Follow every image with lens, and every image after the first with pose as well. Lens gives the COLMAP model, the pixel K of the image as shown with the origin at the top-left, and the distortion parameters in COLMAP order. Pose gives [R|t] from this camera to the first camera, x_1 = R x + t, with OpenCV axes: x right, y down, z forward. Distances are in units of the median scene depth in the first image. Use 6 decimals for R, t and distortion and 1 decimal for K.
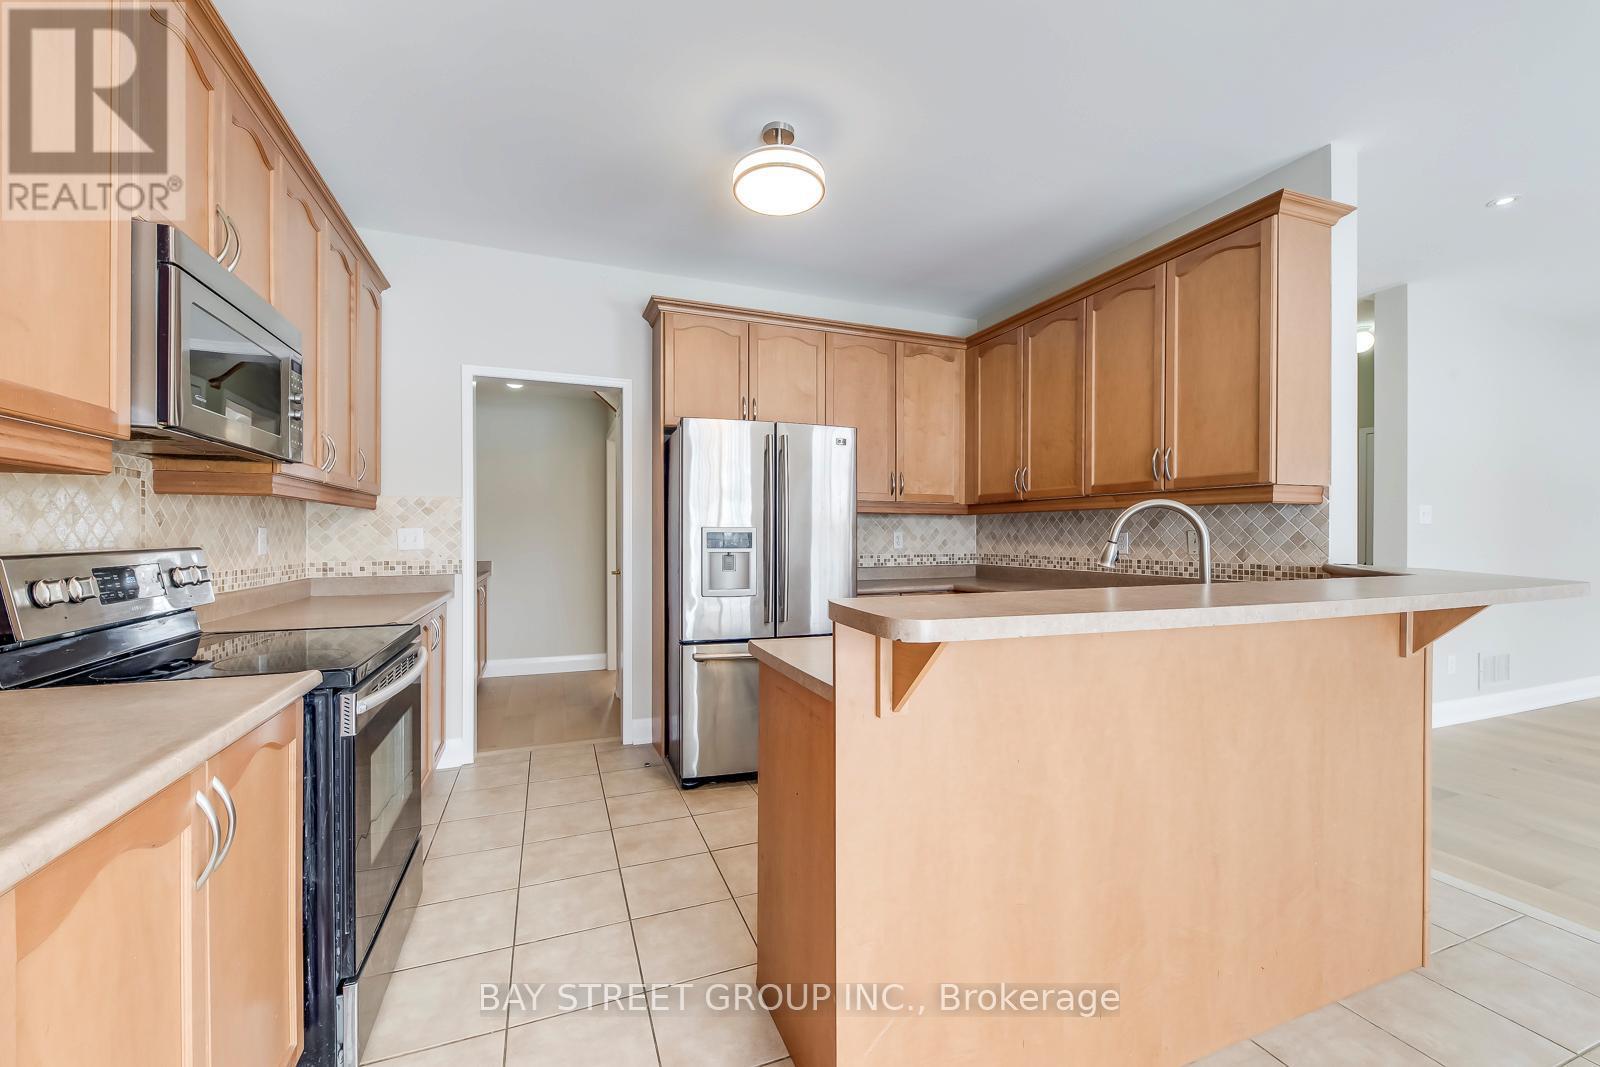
lens RADIAL K [[682.9, 0, 800.0], [0, 682.9, 533.5], [0, 0, 1]] dist [0.001486, -0.000556]
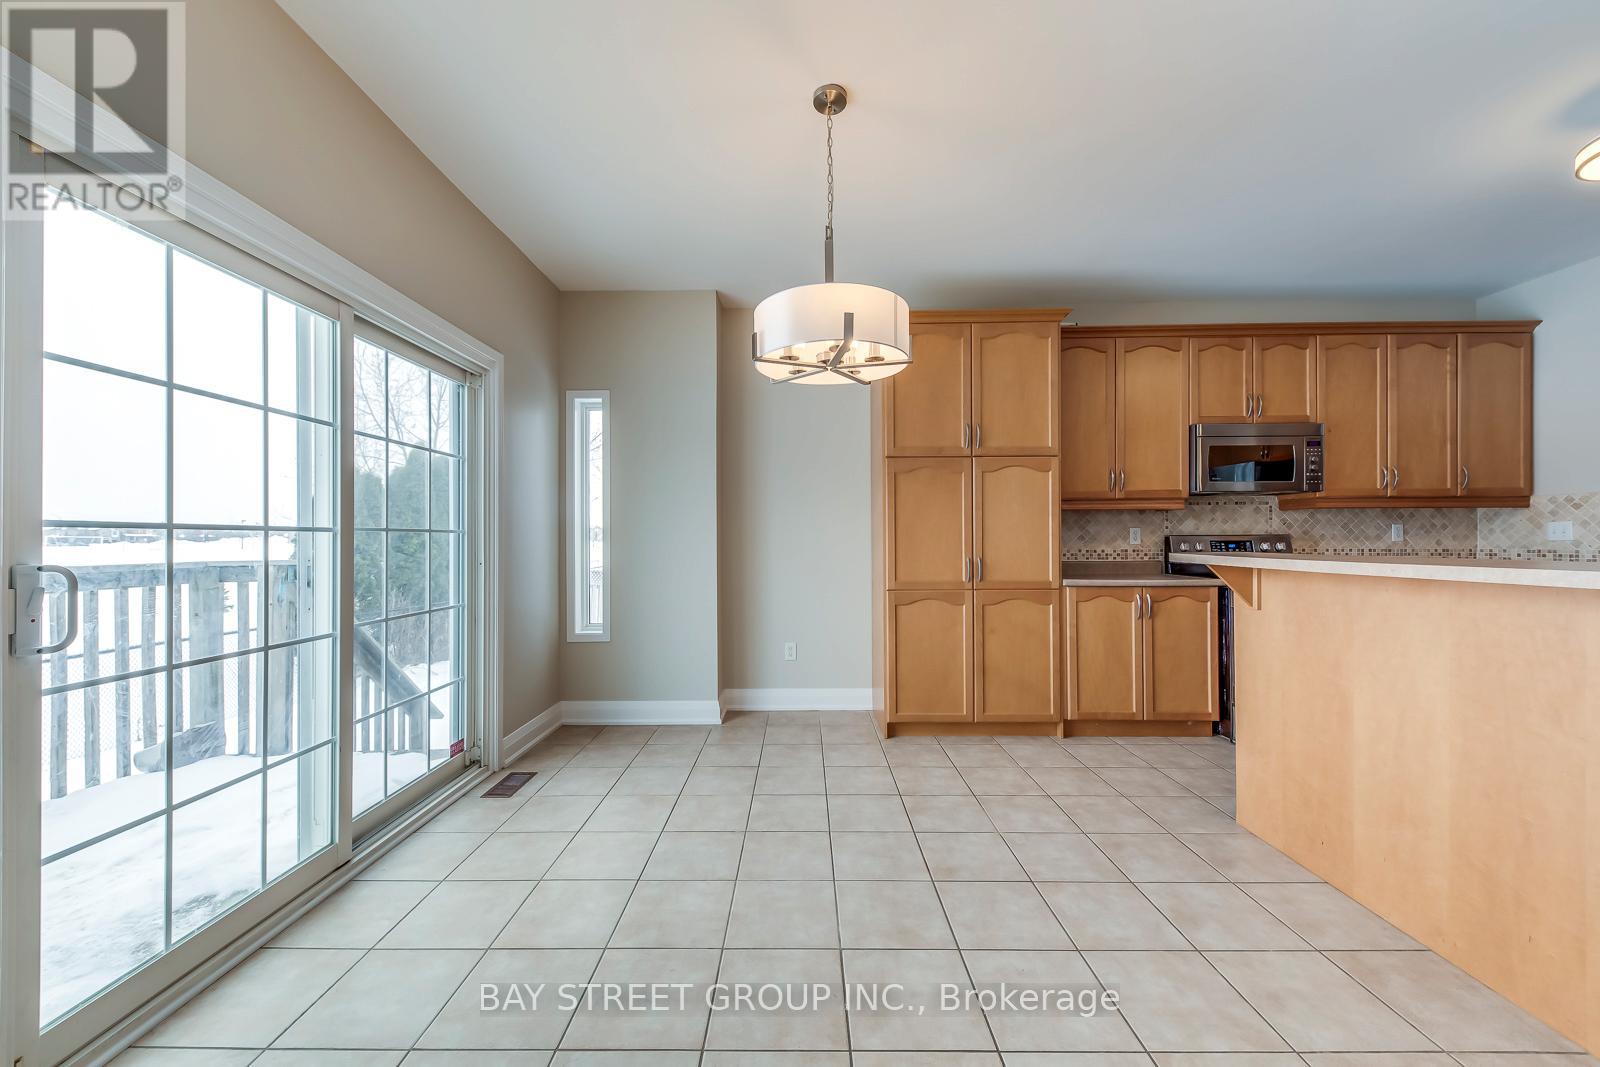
lens RADIAL K [[614.1, 0, 800.0], [0, 614.1, 533.5], [0, 0, 1]] dist [0.000867, 0.000000]
pose [[-0.360210, -0.005504, -0.932855, 0.882222], [0.005079, 0.999956, -0.007862, 0.014056], [0.932857, -0.007570, -0.360167, 0.176428]]
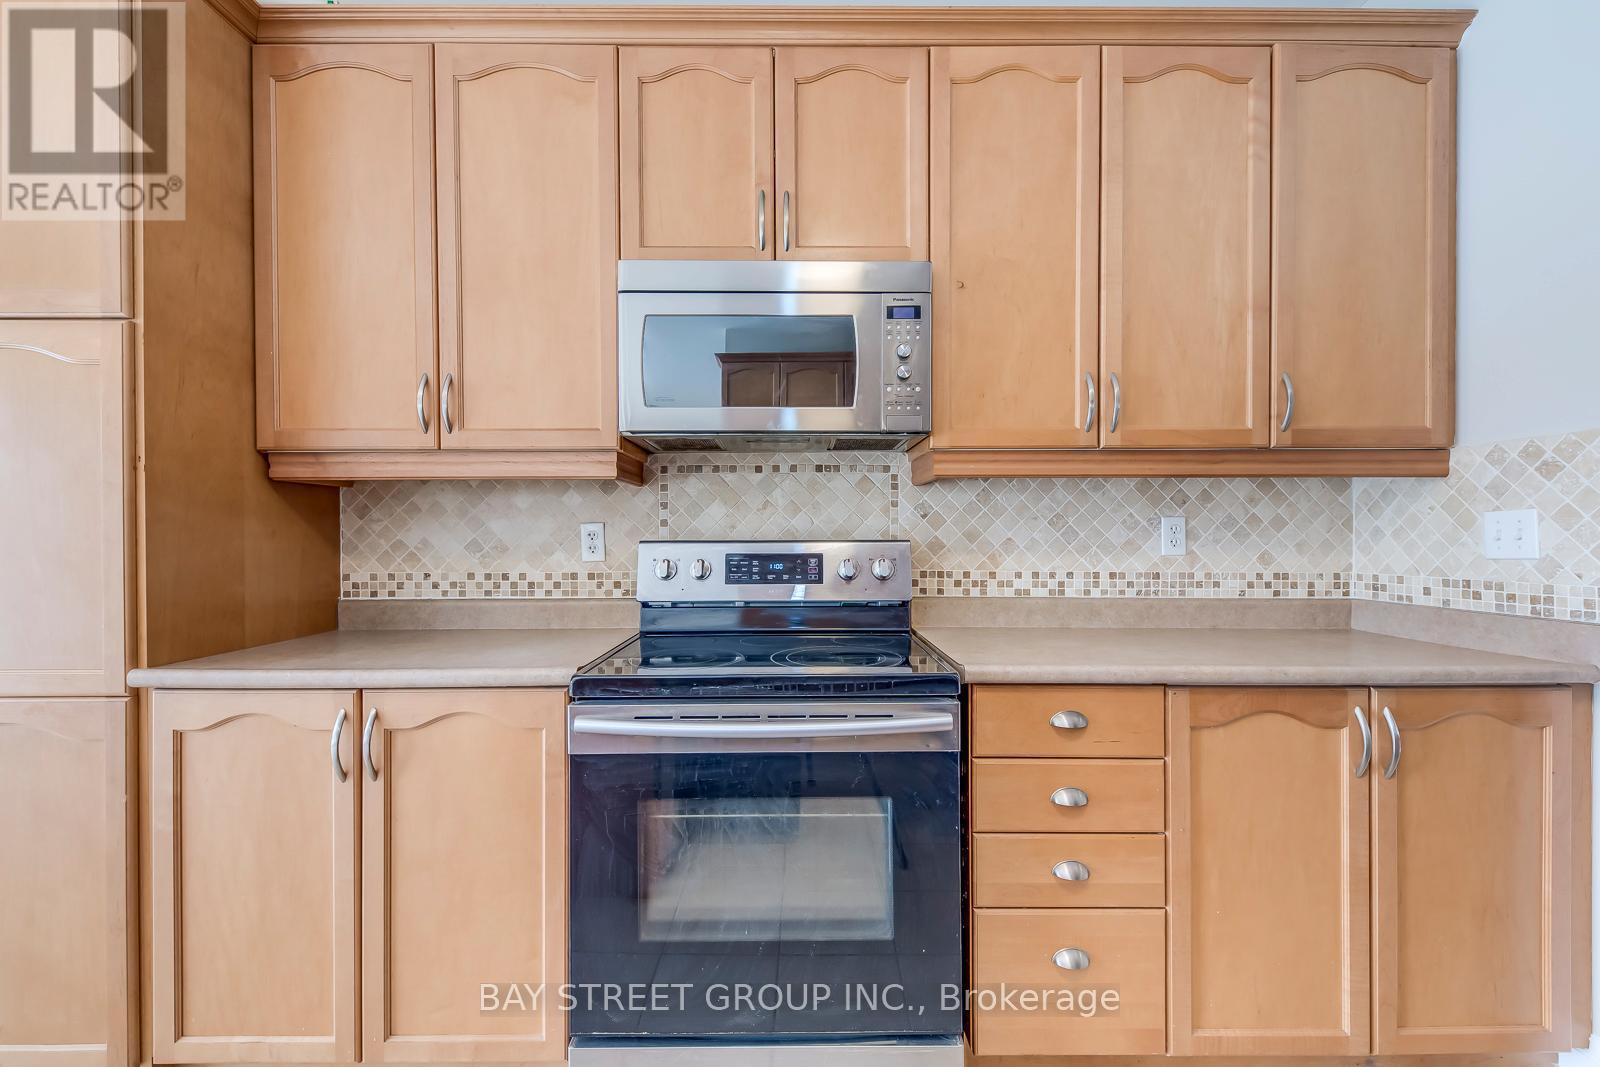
lens RADIAL K [[682.9, 0, 800.0], [0, 682.9, 533.5], [0, 0, 1]] dist [0.001486, -0.000556]
pose [[-0.344145, -0.001291, -0.938916, 0.017518], [0.003235, 0.999991, -0.002561, 0.007171], [0.938911, -0.003918, -0.344138, 0.726569]]
